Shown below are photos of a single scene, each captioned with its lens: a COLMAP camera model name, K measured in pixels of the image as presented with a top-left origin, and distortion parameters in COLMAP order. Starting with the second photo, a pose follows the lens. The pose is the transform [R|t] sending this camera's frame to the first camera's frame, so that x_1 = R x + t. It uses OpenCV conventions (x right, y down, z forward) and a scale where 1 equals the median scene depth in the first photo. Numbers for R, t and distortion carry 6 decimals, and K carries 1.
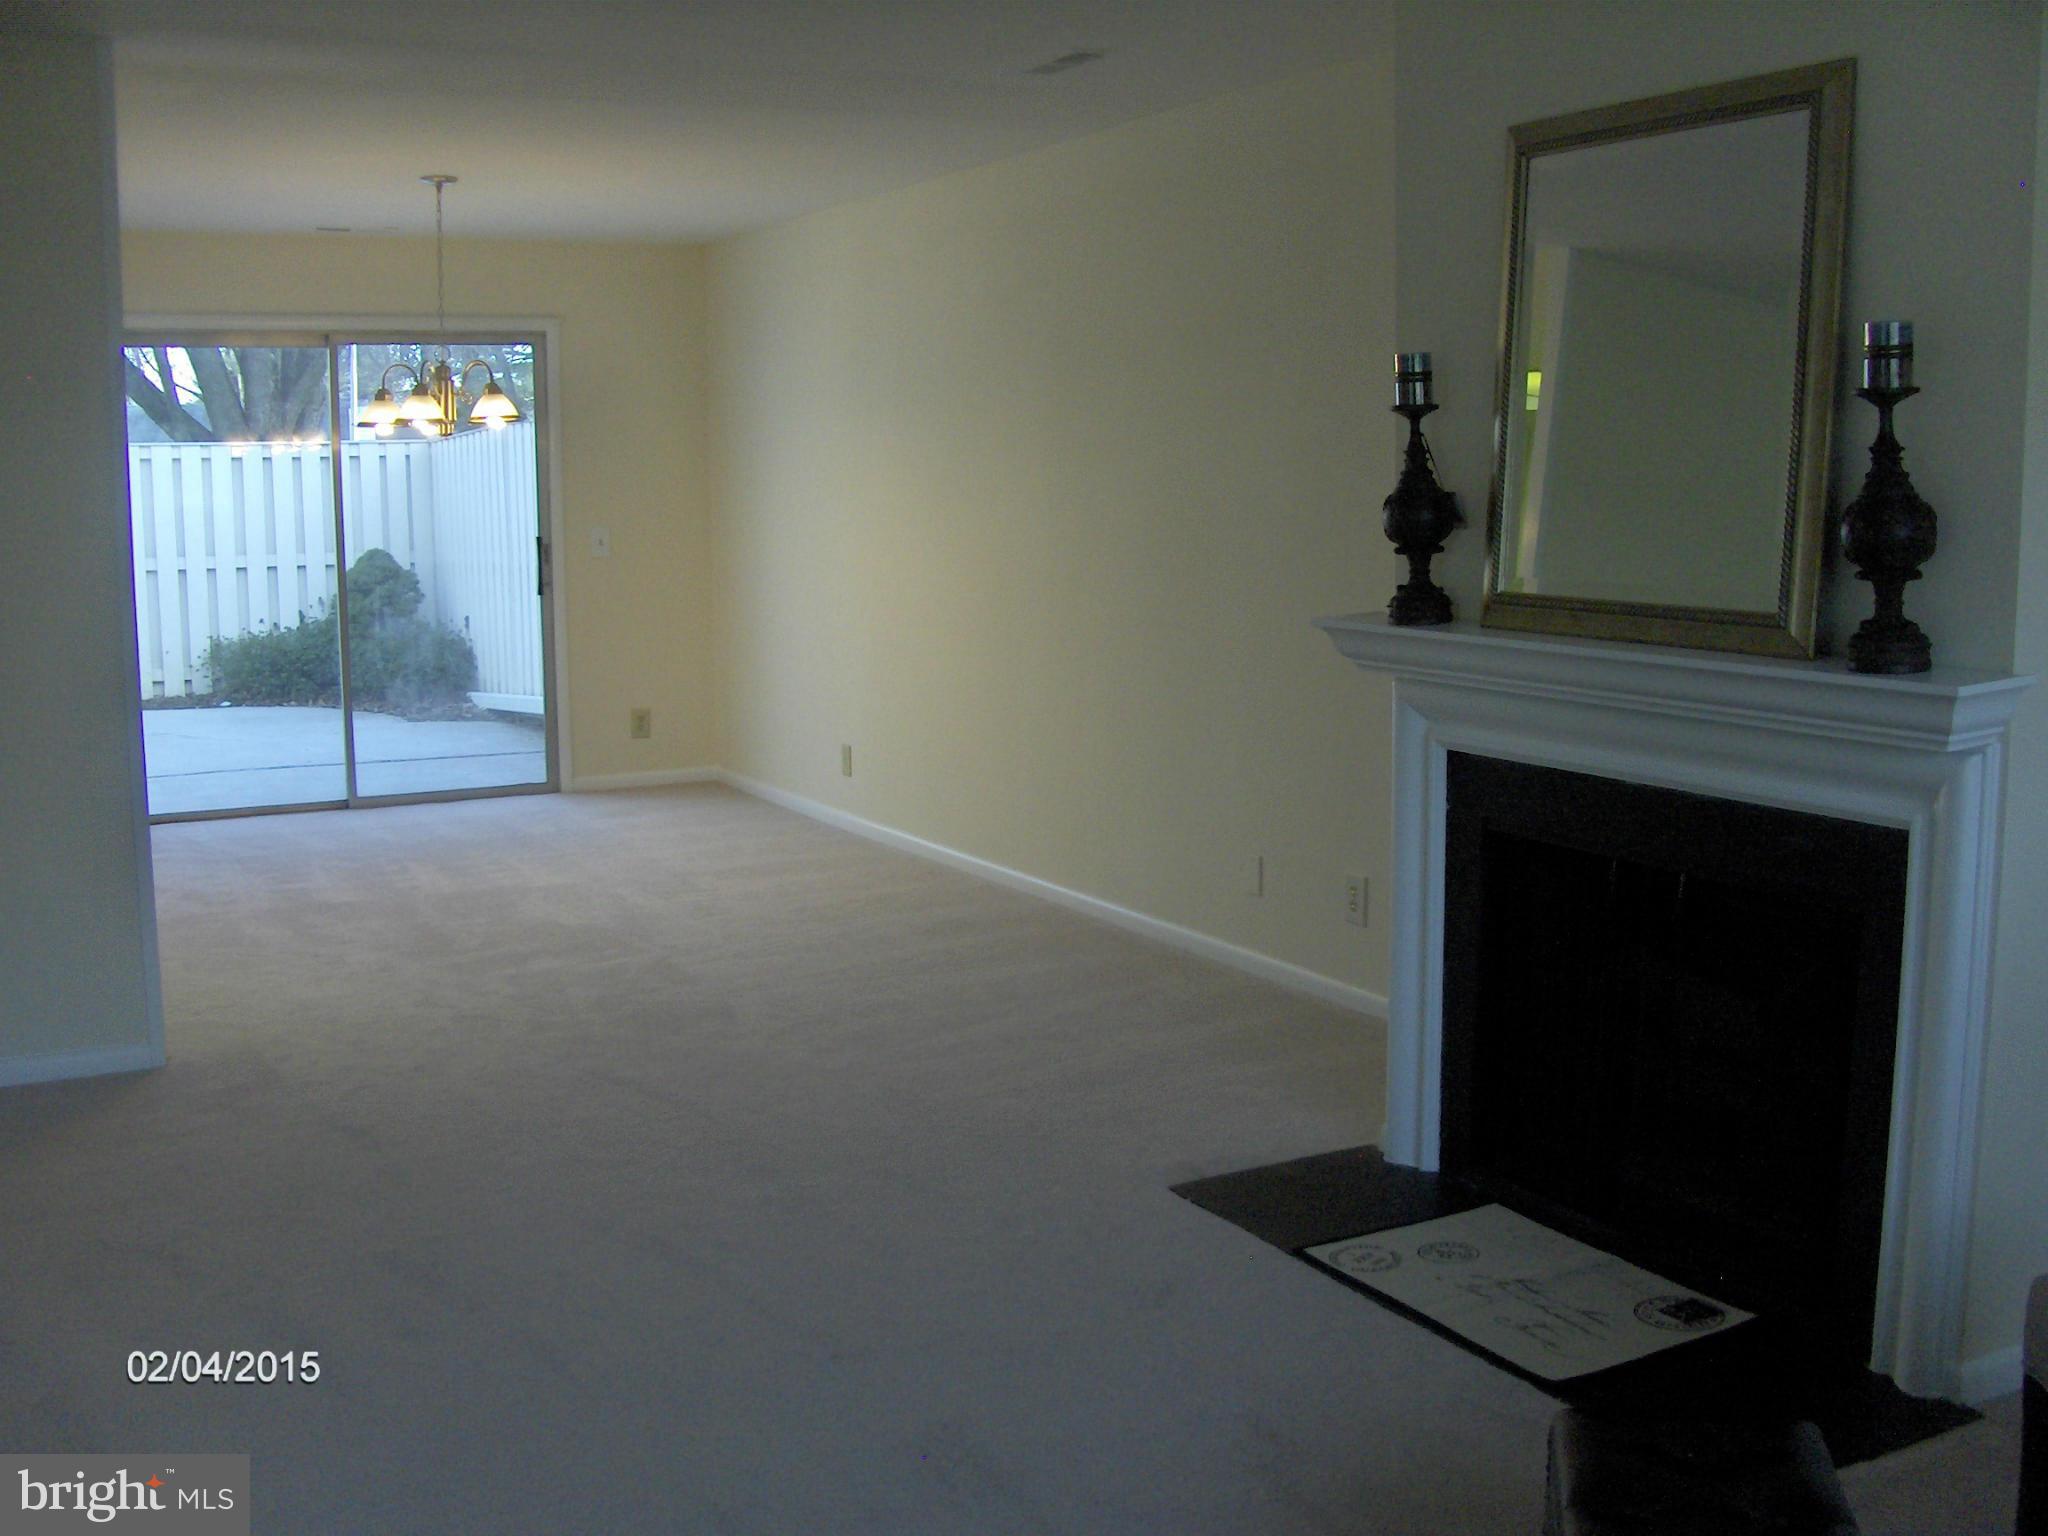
lens RADIAL K [[2107.7, 0, 1024.0], [0, 2107.7, 768.0], [0, 0, 1]] dist [-0.246850, 0.264585]
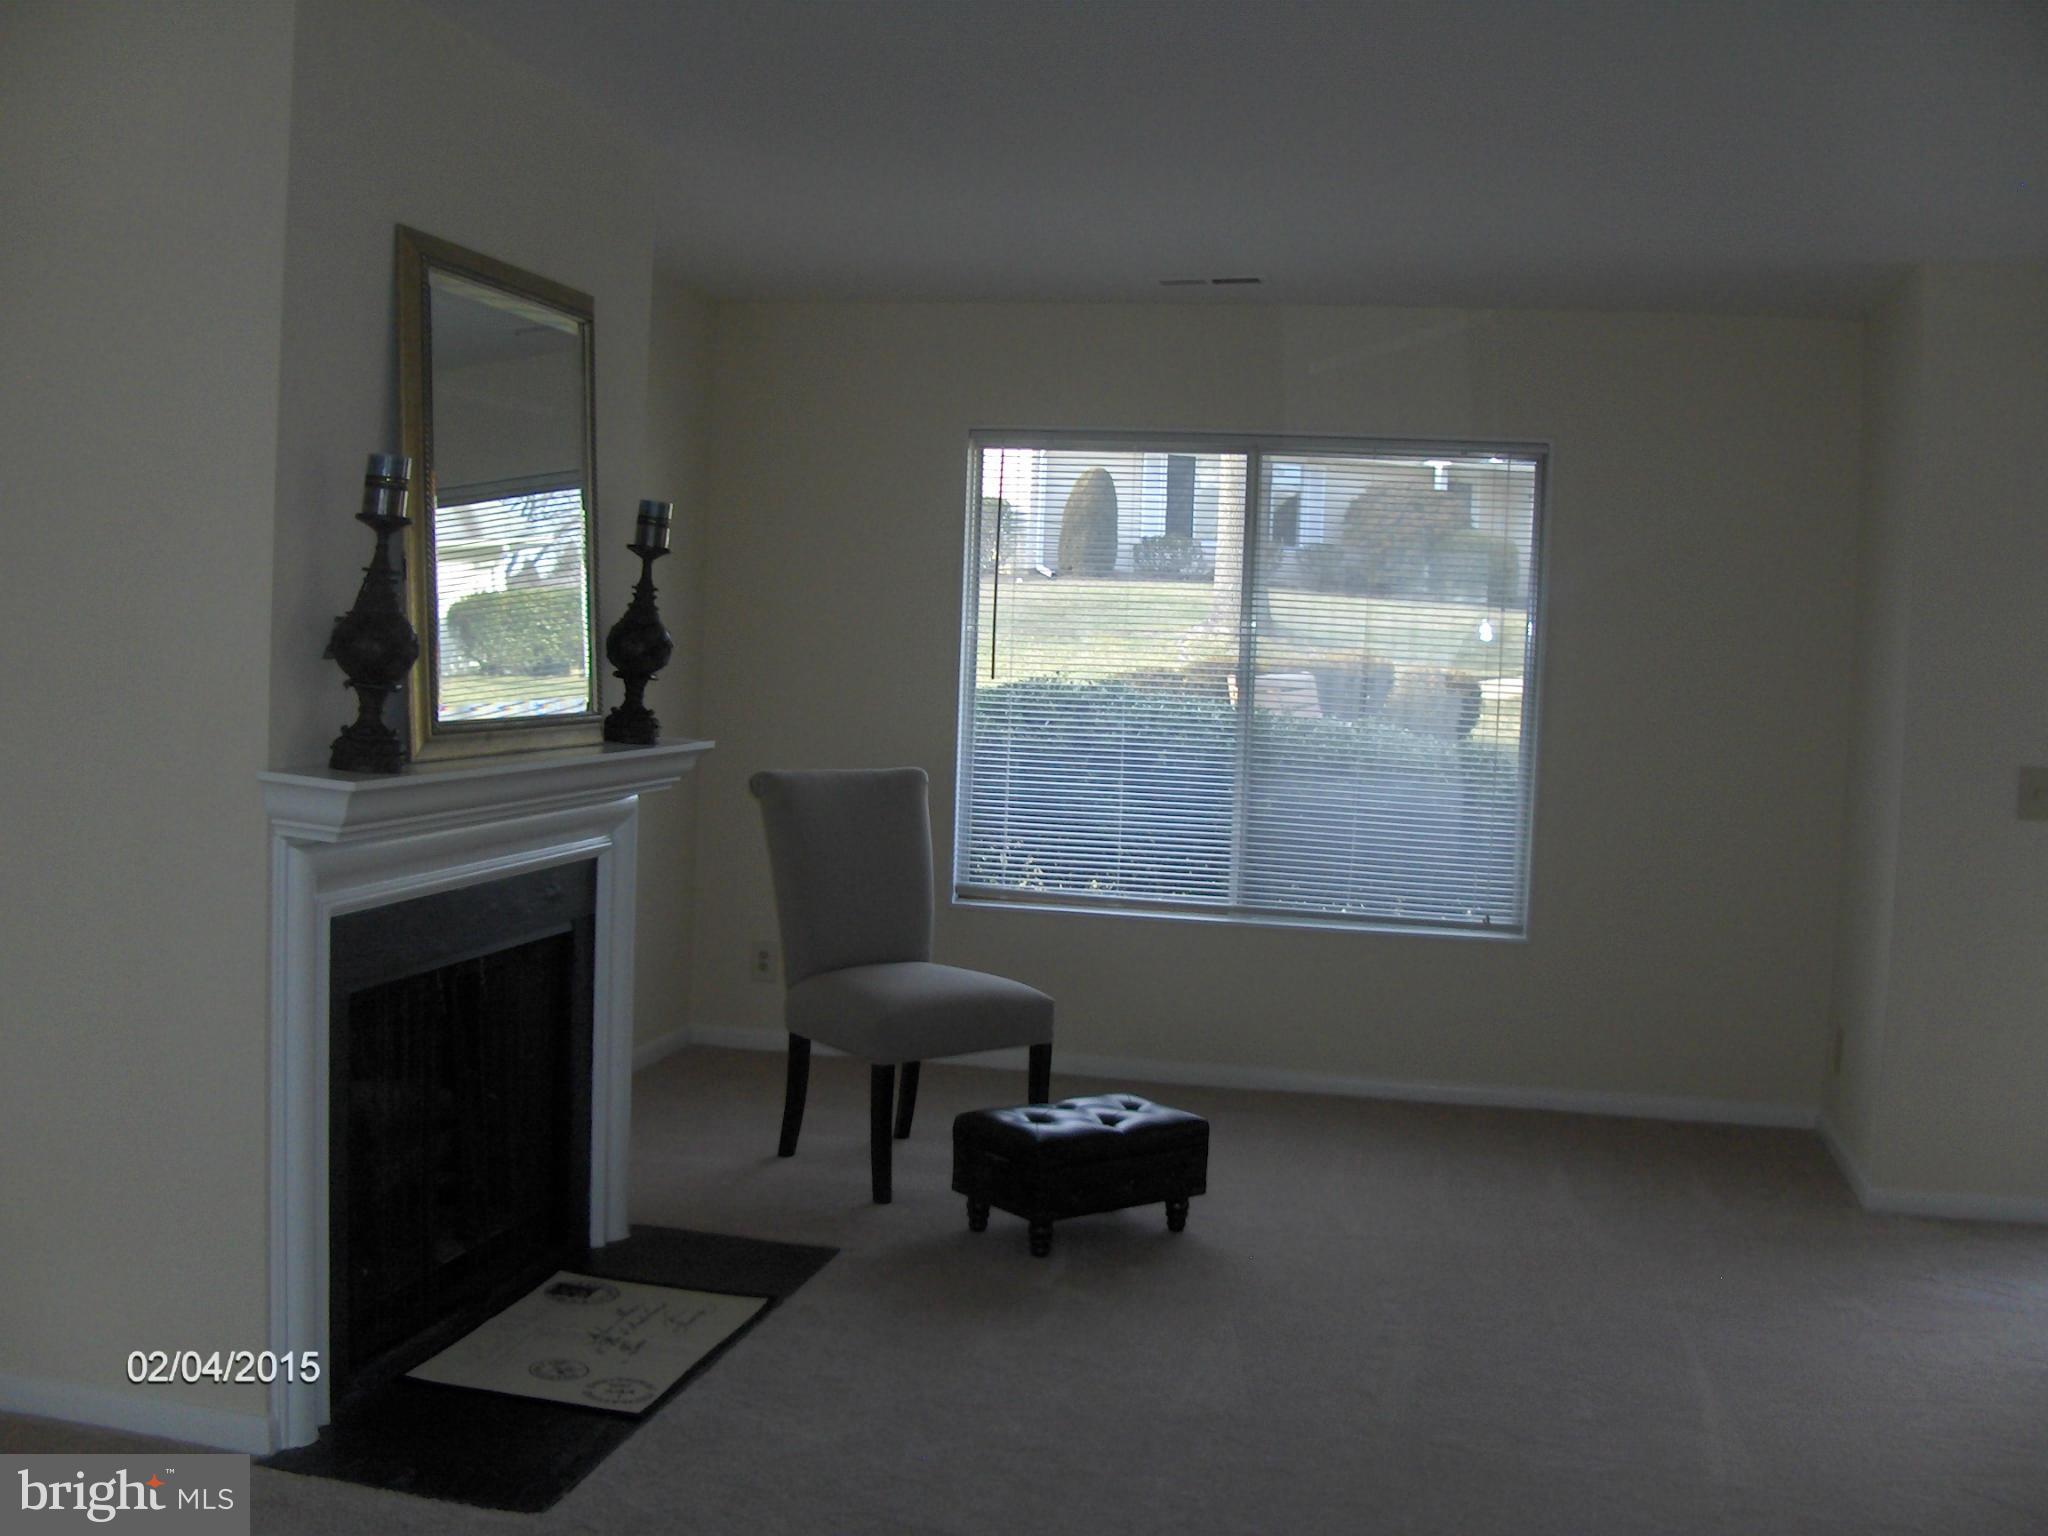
lens RADIAL K [[2107.7, 0, 1024.0], [0, 2107.7, 768.0], [0, 0, 1]] dist [-0.246850, 0.264585]
pose [[-0.760434, -0.063017, 0.646351, -0.582361], [0.056476, 0.985093, 0.162487, -0.200486], [-0.646955, 0.160064, -0.745539, 1.516115]]
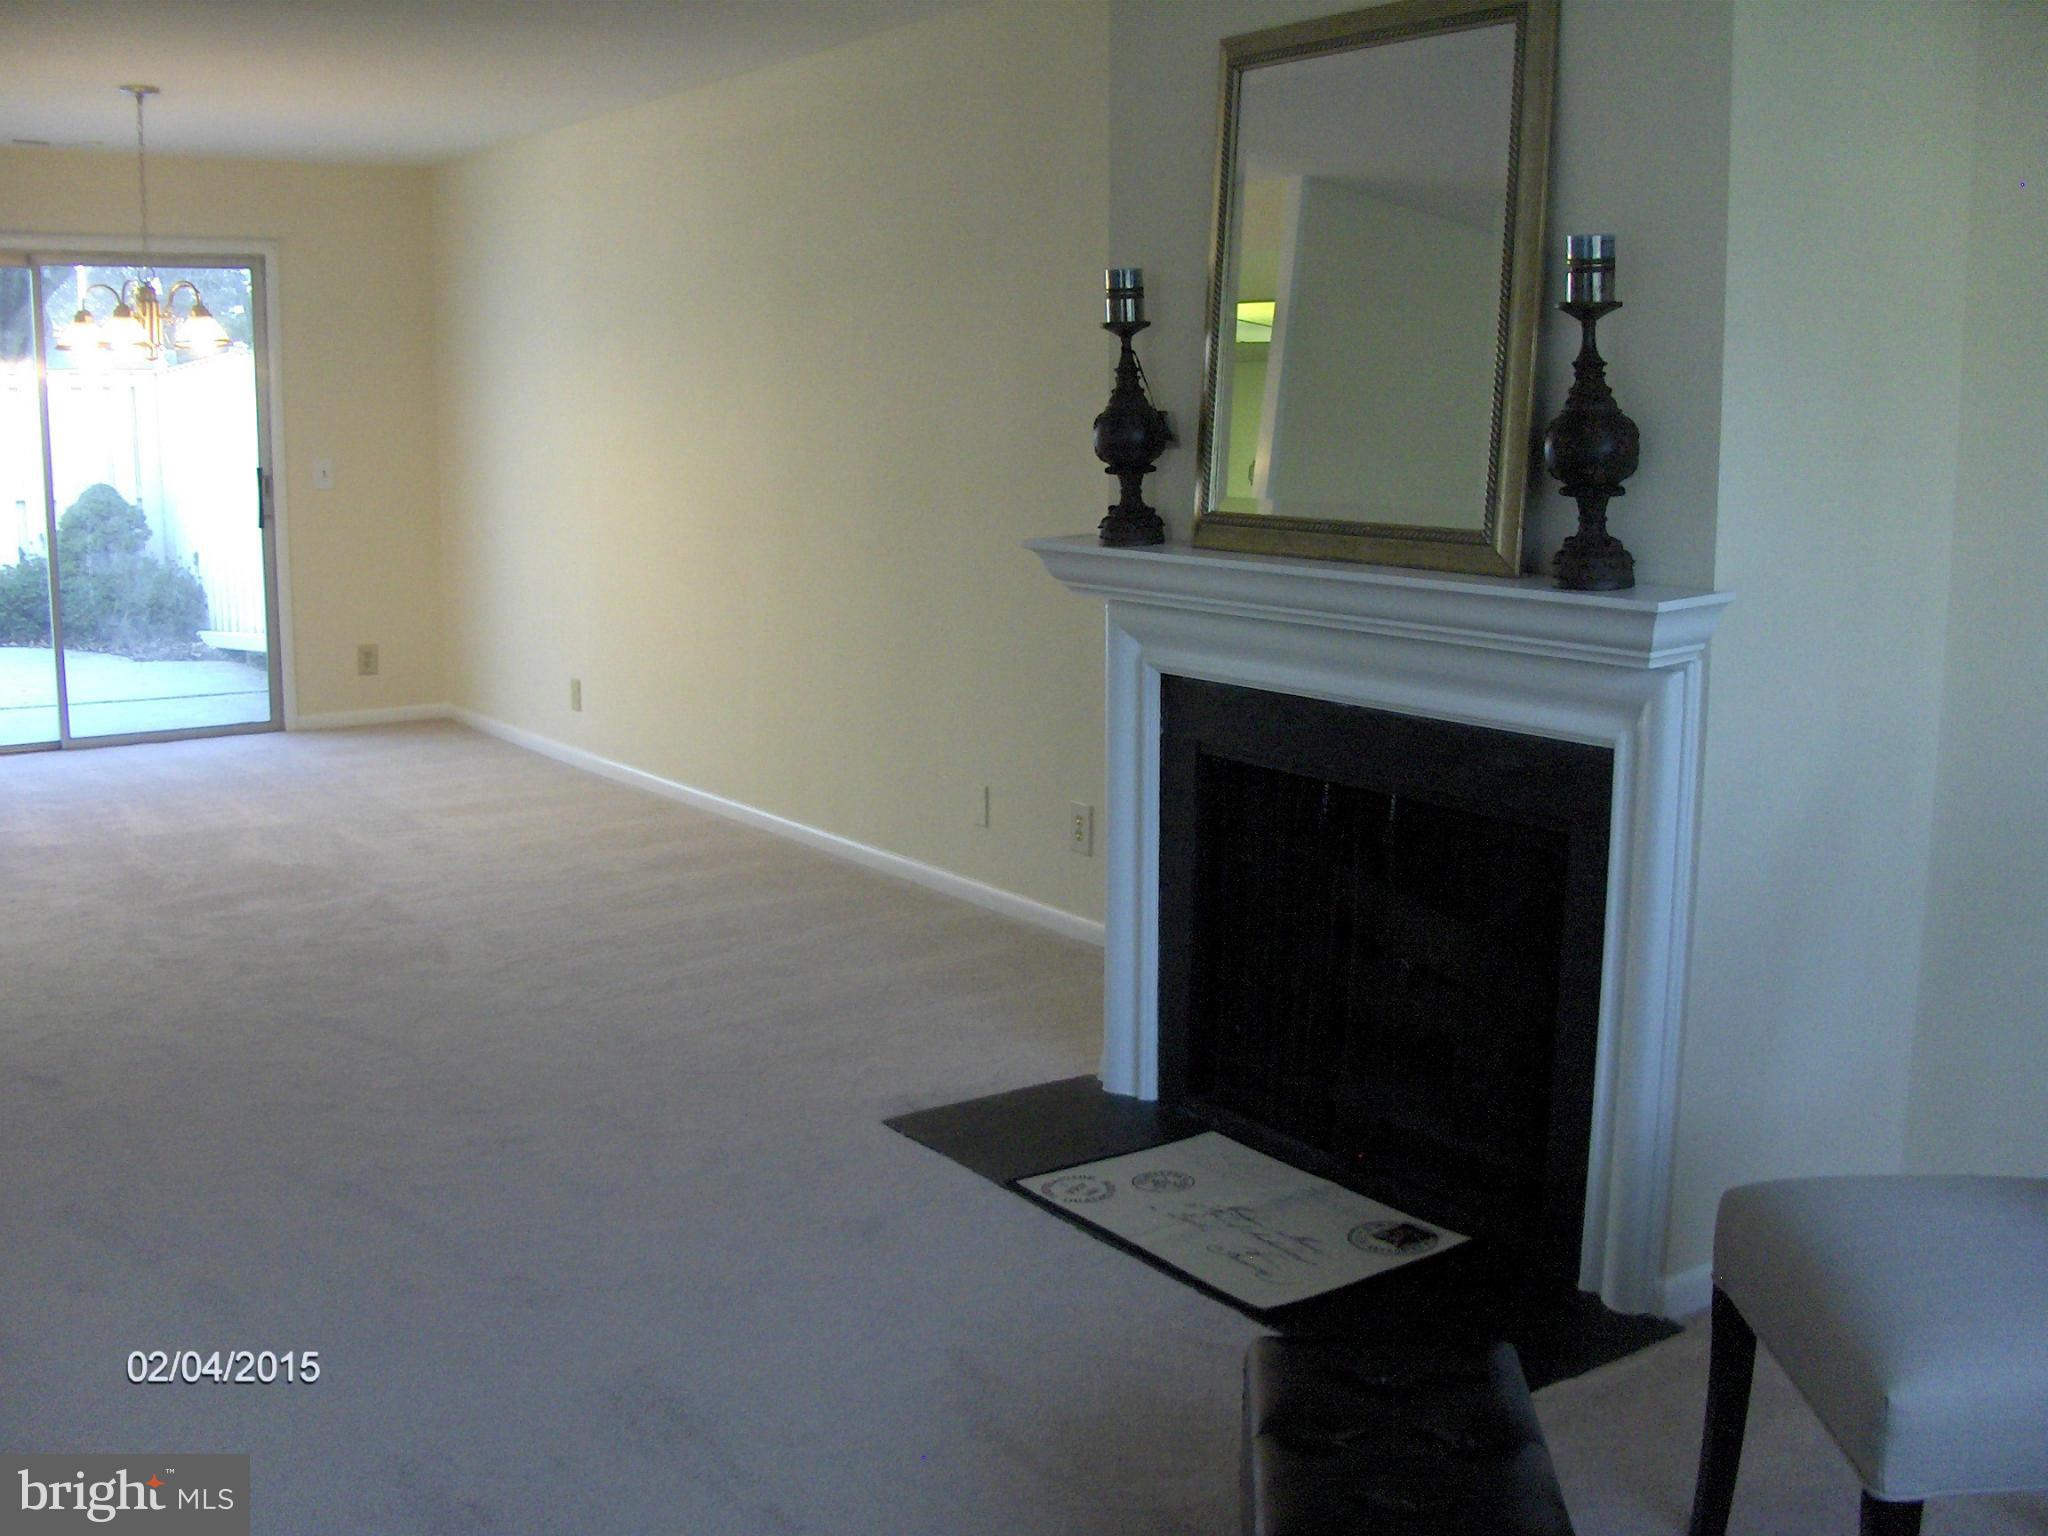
lens RADIAL K [[2107.7, 0, 1024.0], [0, 2107.7, 768.0], [0, 0, 1]] dist [-0.246850, 0.264585]
pose [[0.993442, -0.009060, 0.113979, 0.026806], [0.005769, 0.999558, 0.029169, 0.007177], [-0.114193, -0.028321, 0.993055, 0.020630]]
